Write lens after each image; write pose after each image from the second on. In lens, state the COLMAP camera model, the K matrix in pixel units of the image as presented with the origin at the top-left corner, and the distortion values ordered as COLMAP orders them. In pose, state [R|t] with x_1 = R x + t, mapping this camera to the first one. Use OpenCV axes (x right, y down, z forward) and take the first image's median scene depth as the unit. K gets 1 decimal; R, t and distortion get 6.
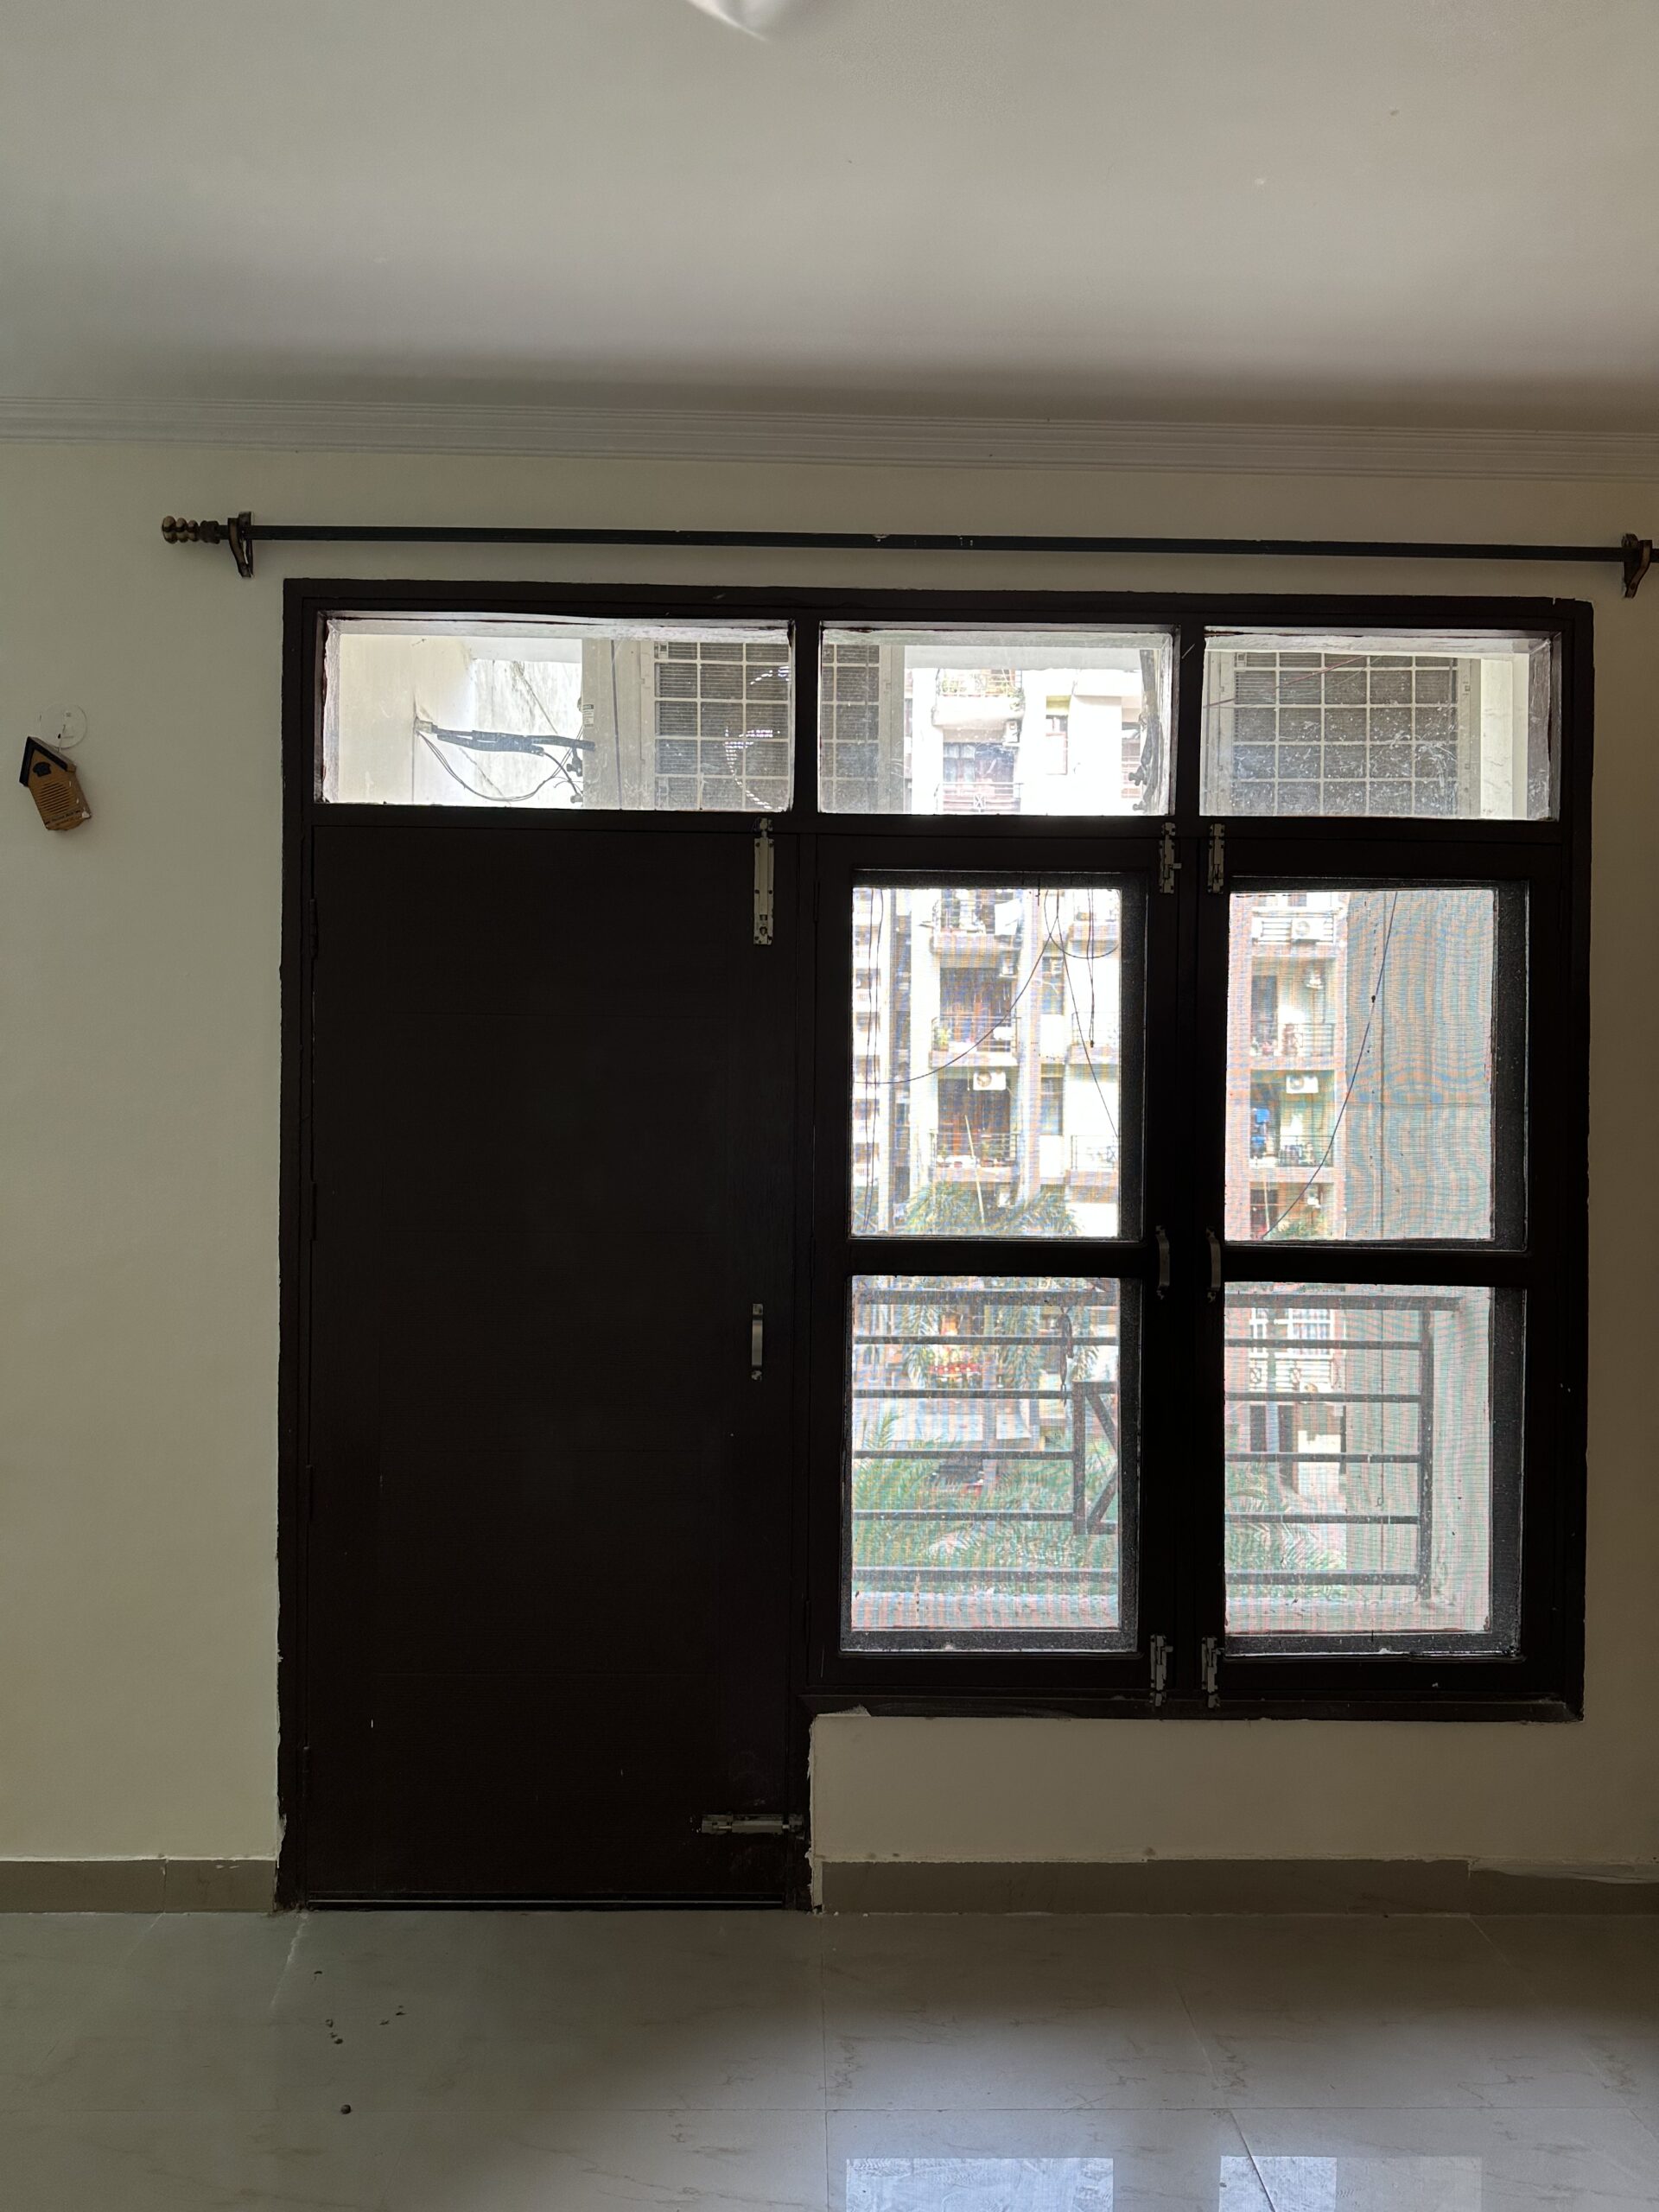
lens RADIAL K [[1571.3, 0, 833.0], [0, 1571.3, 1109.8], [0, 0, 1]] dist [0.008809, -0.003237]
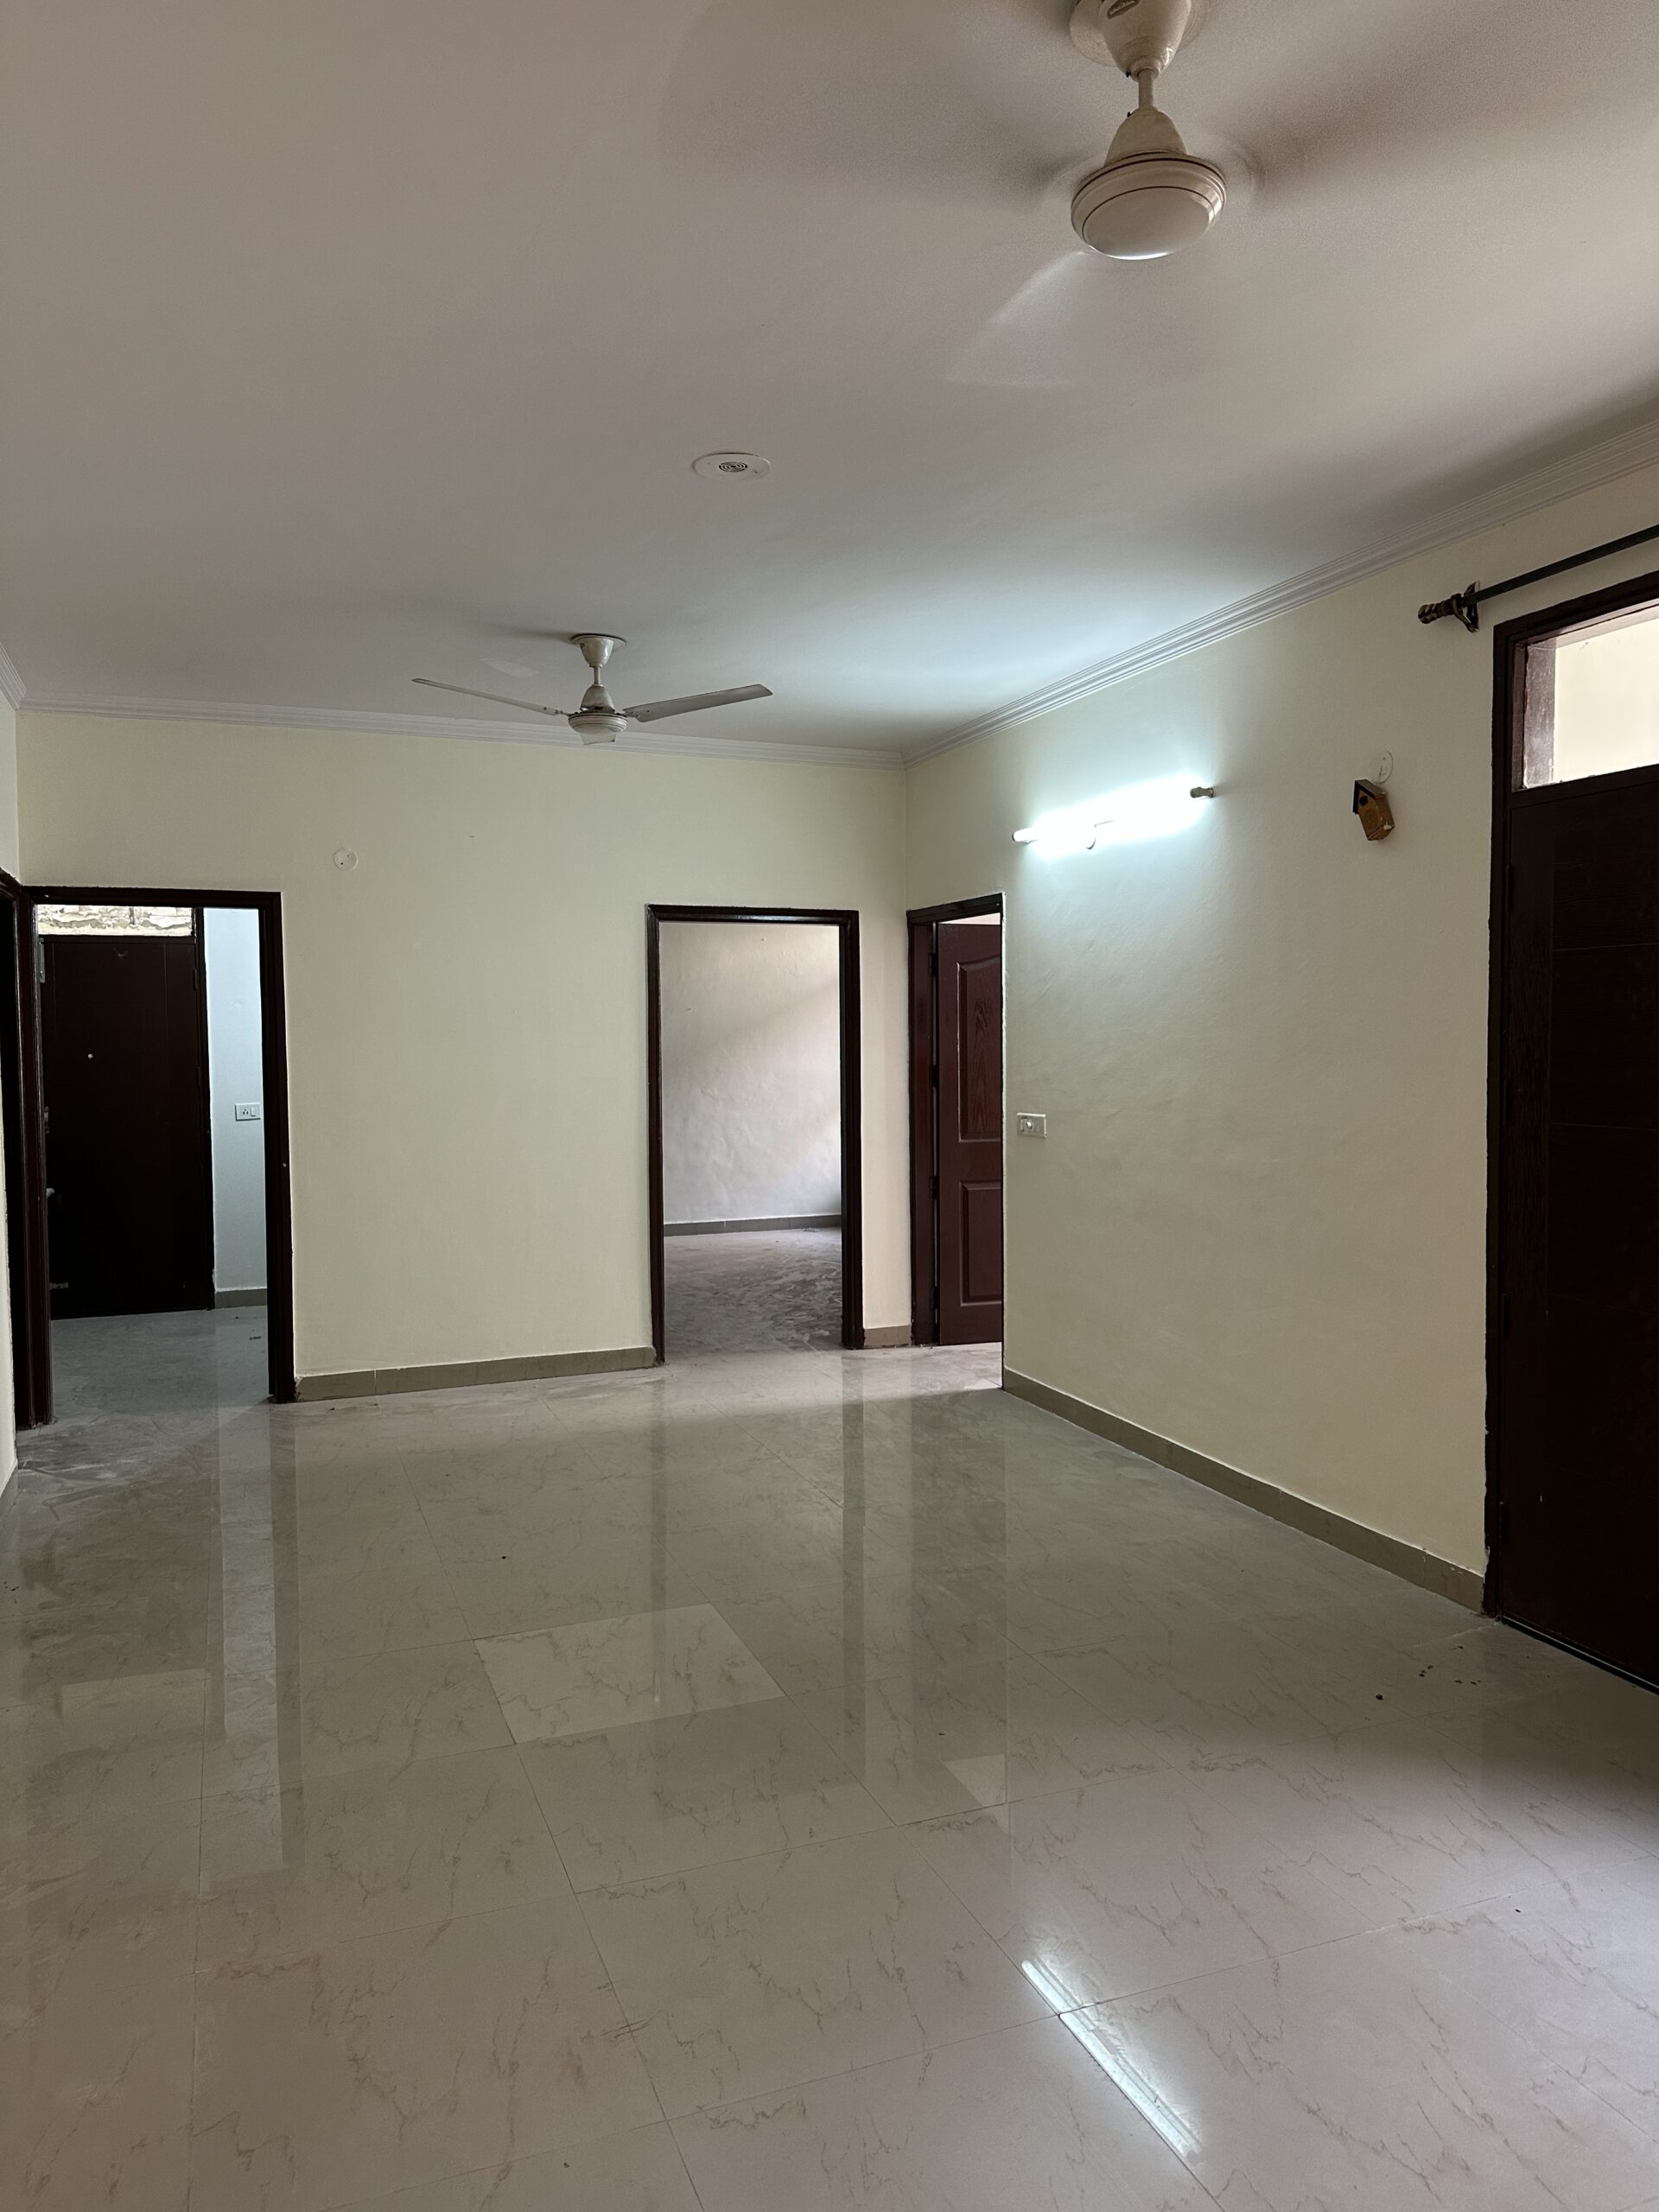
lens RADIAL K [[1571.3, 0, 828.7], [0, 1571.3, 1102.6], [0, 0, 1]] dist [0.008809, -0.003237]
pose [[0.334962, 0.025973, -0.941873, 0.730491], [0.014367, 0.999363, 0.032668, 0.012757], [0.942122, -0.024474, 0.334376, 0.020005]]
